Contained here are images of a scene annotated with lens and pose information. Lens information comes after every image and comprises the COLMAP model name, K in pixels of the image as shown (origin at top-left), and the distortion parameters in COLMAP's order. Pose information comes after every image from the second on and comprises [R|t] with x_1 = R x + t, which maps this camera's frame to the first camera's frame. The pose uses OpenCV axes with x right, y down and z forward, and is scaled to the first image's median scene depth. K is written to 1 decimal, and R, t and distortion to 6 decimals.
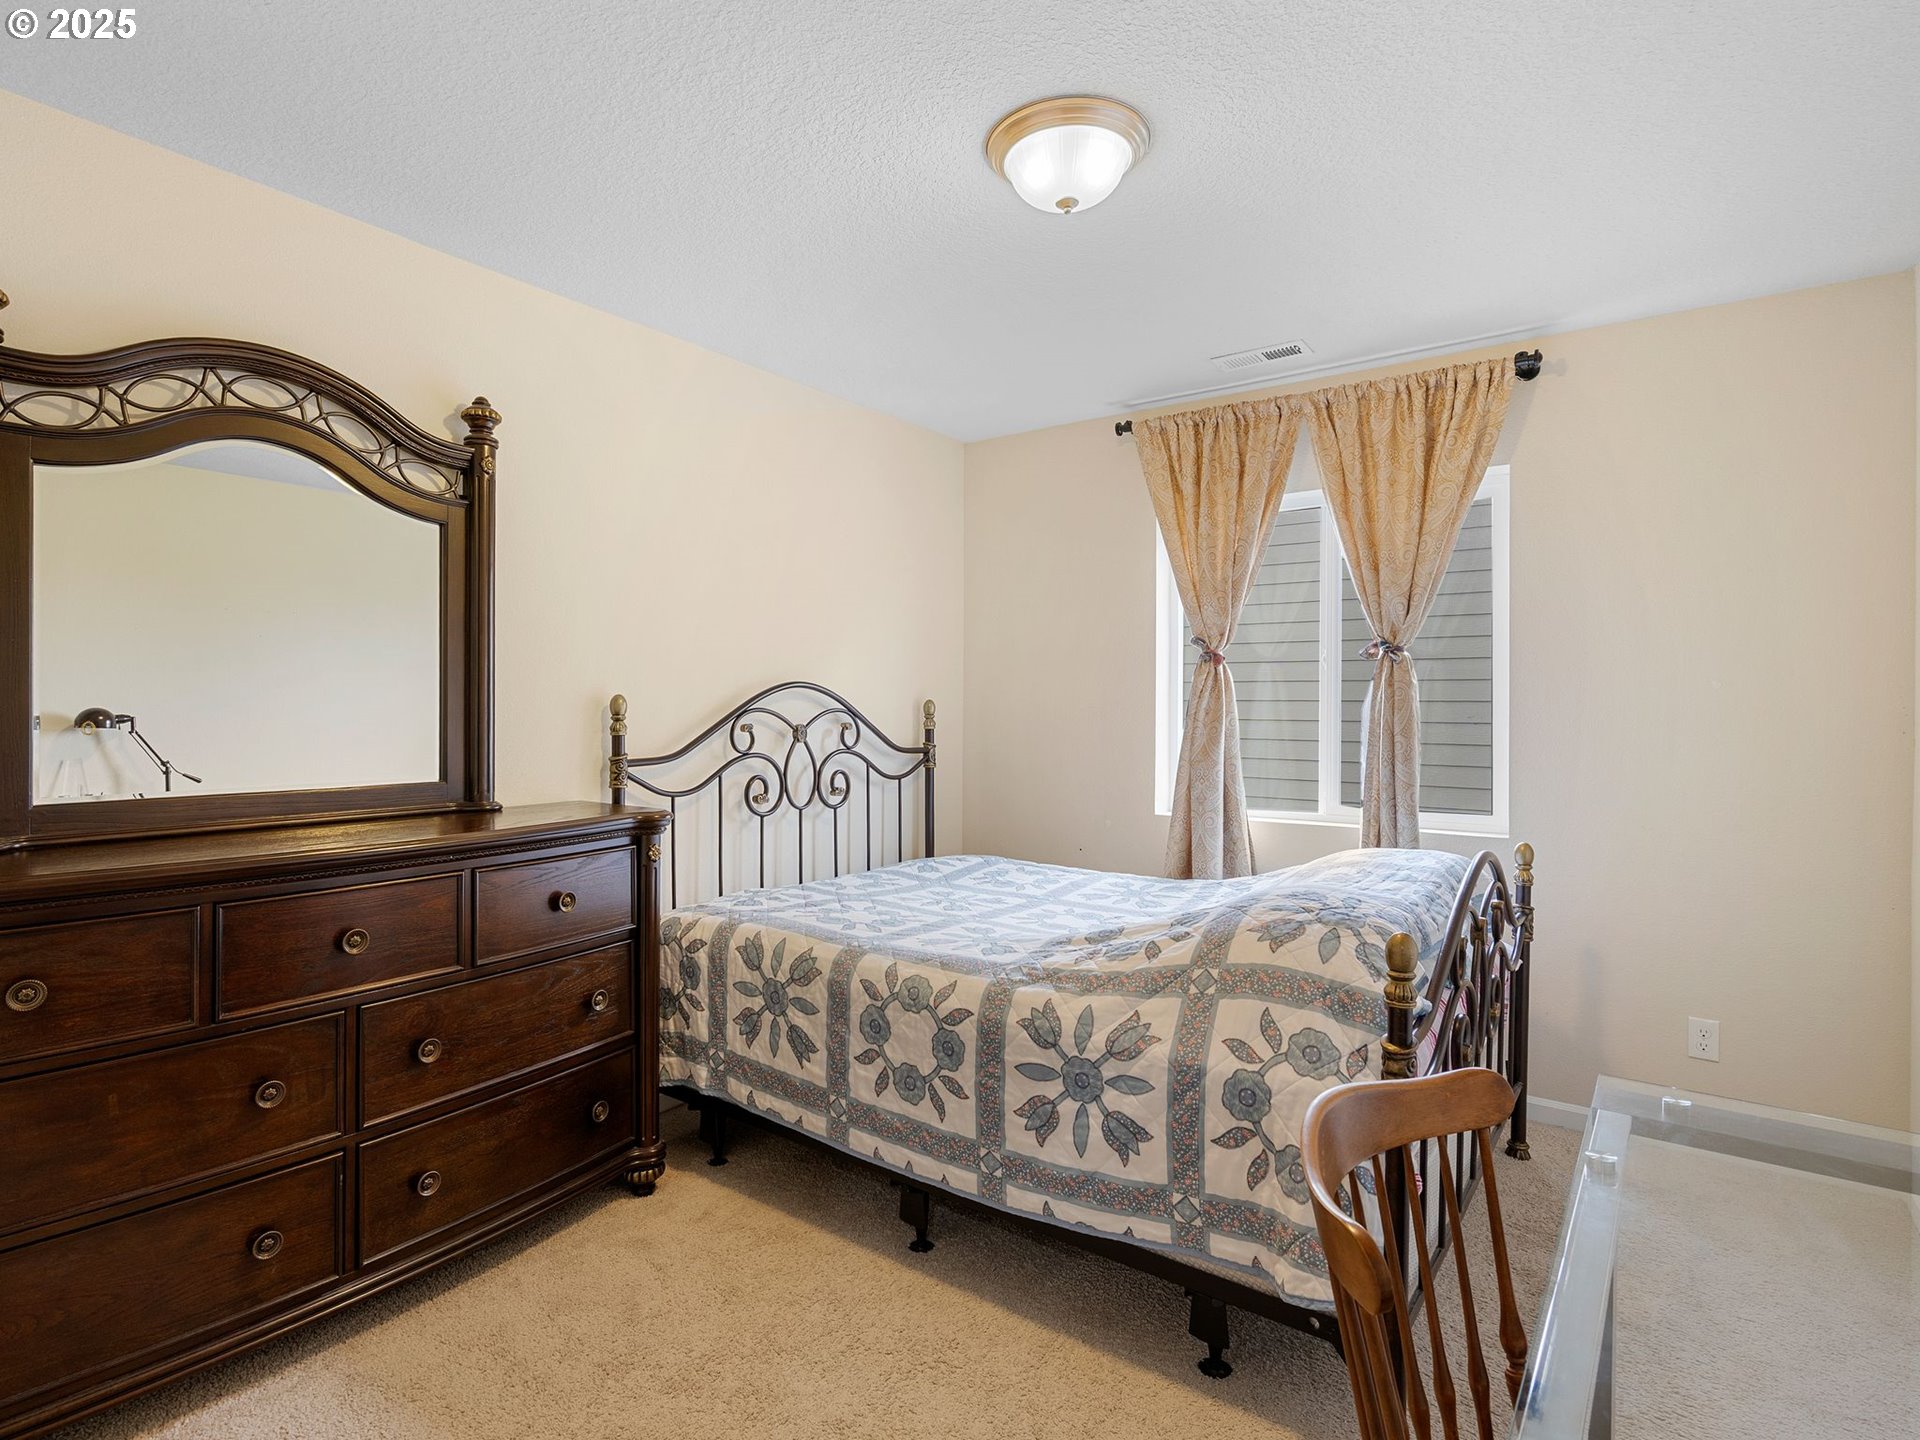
lens RADIAL K [[1007.4, 0, 958.8], [0, 1007.4, 712.4], [0, 0, 1]] dist [0.002658, 0.001069]
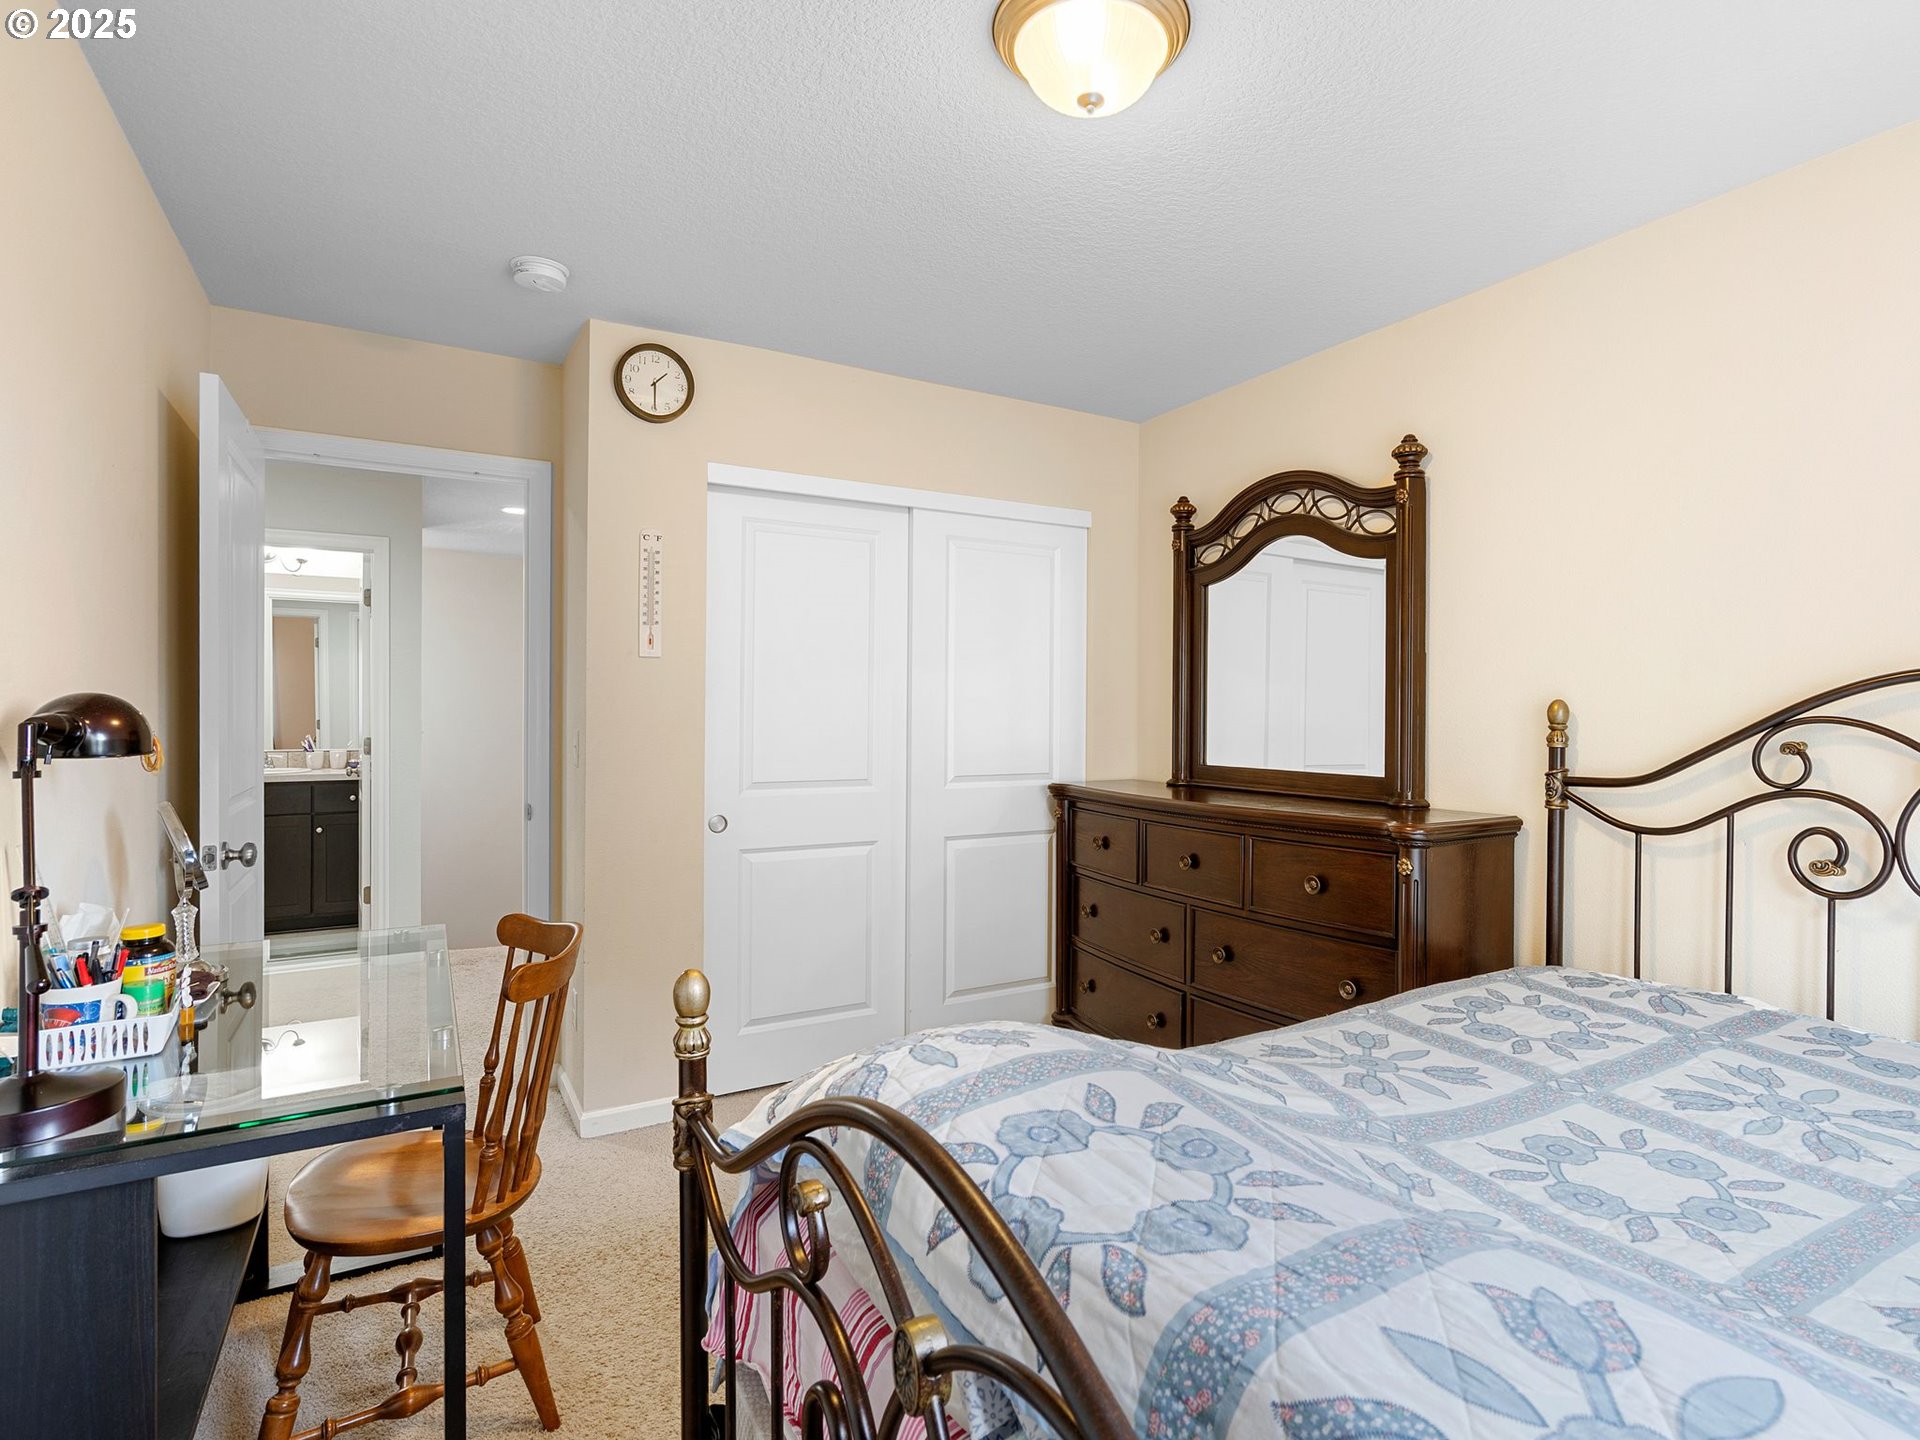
lens RADIAL K [[1007.4, 0, 962.3], [0, 1007.4, 719.4], [0, 0, 1]] dist [0.002658, 0.001069]
pose [[-0.414481, 0.003183, -0.910053, 0.642865], [-0.008611, 0.999935, 0.007419, -0.002915], [0.910017, 0.010911, -0.414426, 0.883503]]
